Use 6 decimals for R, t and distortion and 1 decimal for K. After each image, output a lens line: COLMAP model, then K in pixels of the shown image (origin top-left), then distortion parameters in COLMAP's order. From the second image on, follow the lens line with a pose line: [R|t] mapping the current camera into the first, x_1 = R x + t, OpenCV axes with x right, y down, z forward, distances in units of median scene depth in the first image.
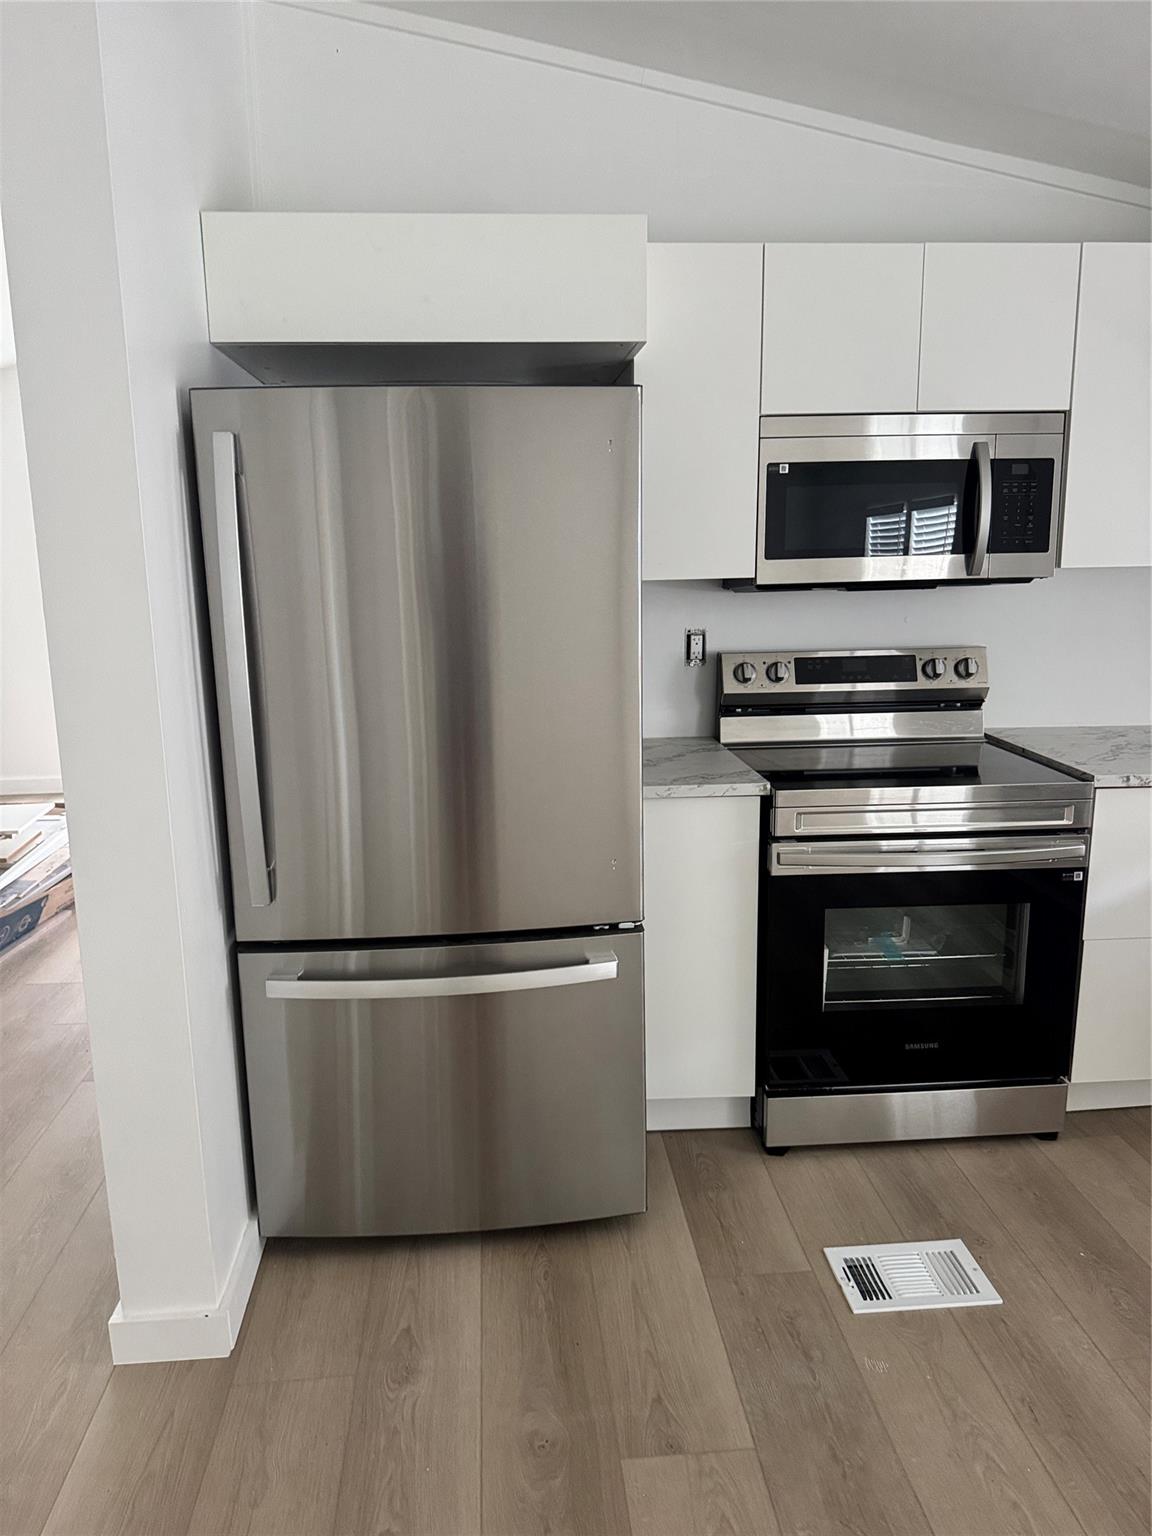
lens RADIAL K [[1080.2, 0, 576.0], [0, 1080.2, 768.0], [0, 0, 1]] dist [0.106588, -0.158977]
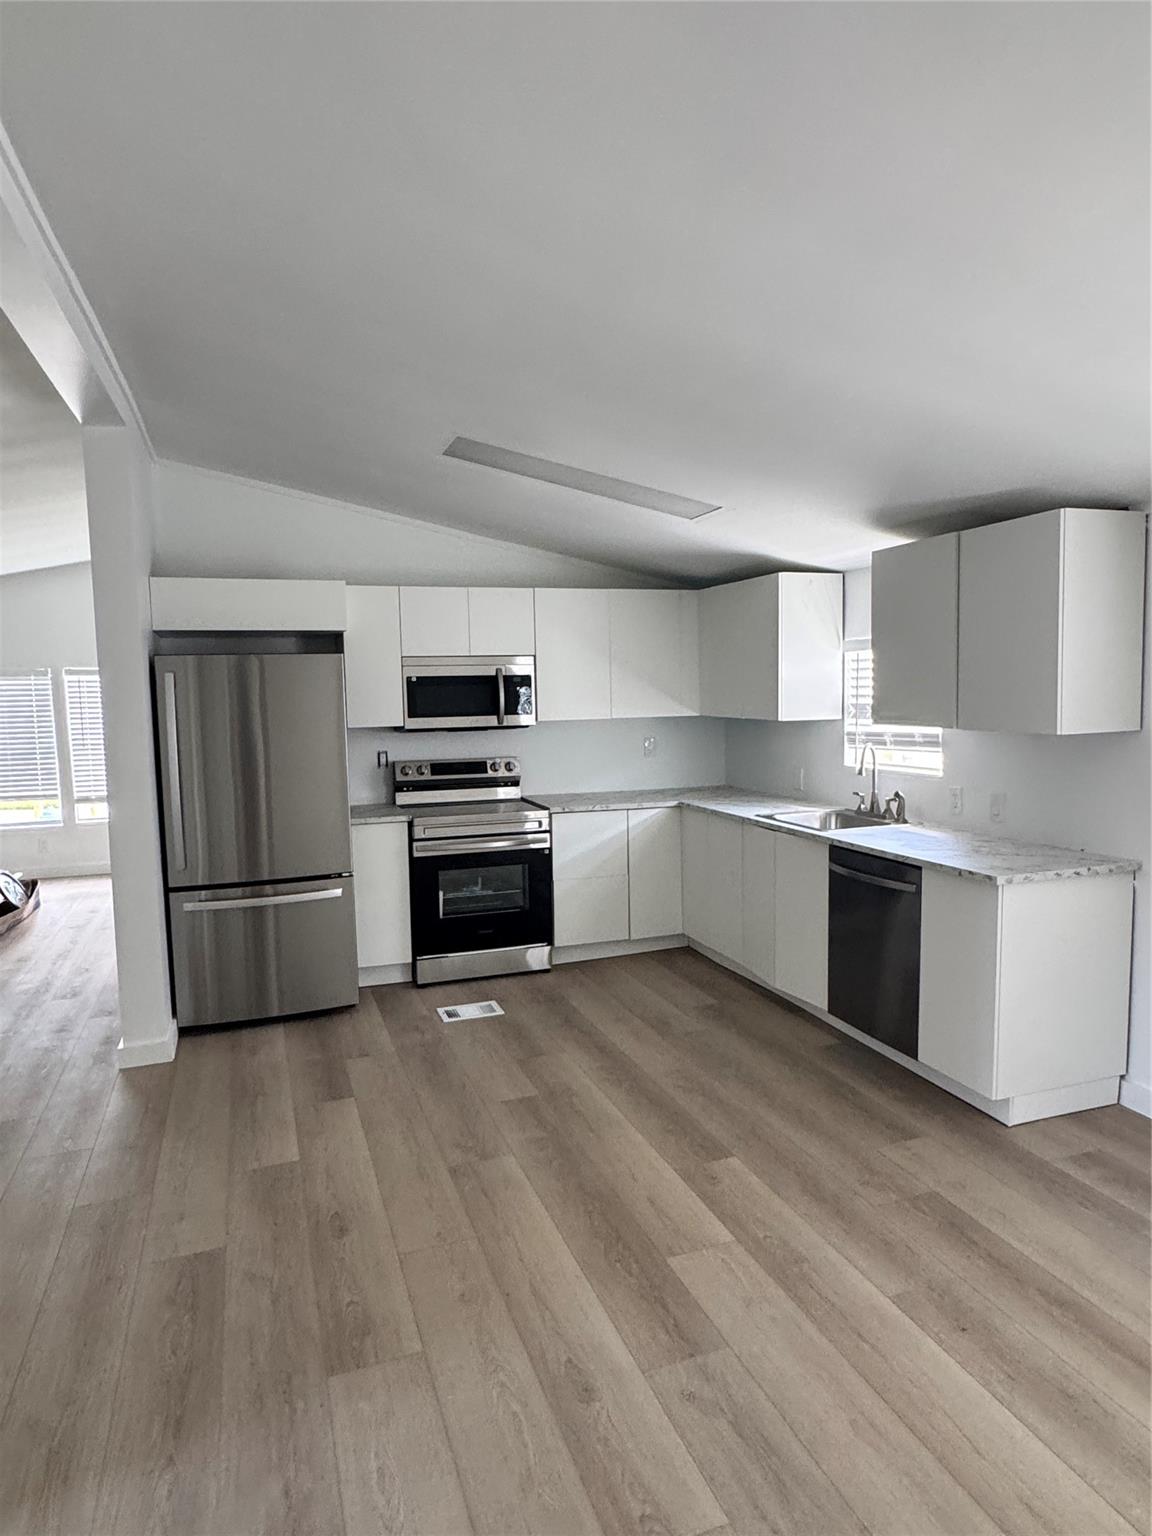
lens RADIAL K [[918.9, 0, 576.0], [0, 918.9, 768.0], [0, 0, 1]] dist [-0.003838, -0.000351]
pose [[0.965935, -0.025994, 0.257476, 0.019107], [0.057595, 0.991582, -0.115961, 0.151362], [-0.252294, 0.126840, 0.959301, -0.903030]]
